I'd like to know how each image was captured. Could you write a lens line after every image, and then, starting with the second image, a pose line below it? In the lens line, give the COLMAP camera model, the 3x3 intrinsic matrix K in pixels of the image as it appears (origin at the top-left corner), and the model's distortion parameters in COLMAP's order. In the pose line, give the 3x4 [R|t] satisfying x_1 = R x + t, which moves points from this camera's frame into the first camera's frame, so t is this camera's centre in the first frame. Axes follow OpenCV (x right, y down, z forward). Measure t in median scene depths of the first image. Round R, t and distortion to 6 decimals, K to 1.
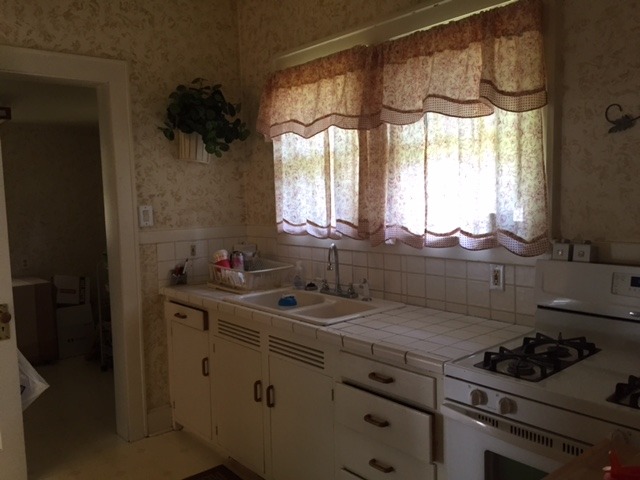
lens RADIAL K [[542.8, 0, 321.3], [0, 542.8, 239.0], [0, 0, 1]] dist [0.003634, -0.002272]
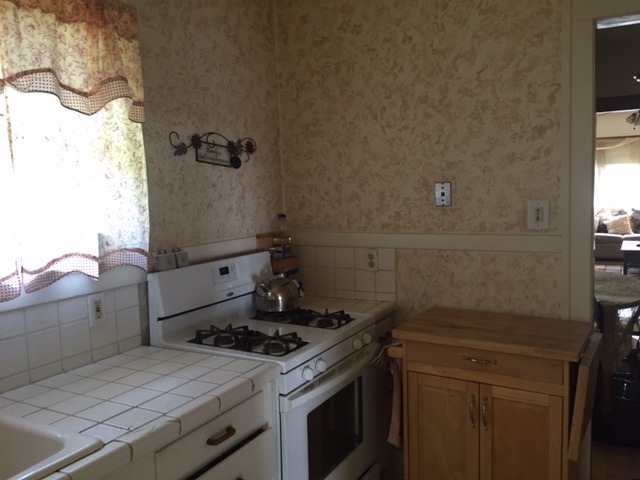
lens RADIAL K [[542.8, 0, 320.7], [0, 542.8, 241.9], [0, 0, 1]] dist [0.003634, -0.002272]
pose [[-0.339616, -0.047057, 0.939386, -0.629345], [0.127696, 0.987193, 0.095618, -0.074930], [-0.931855, 0.152429, -0.329258, 1.020186]]
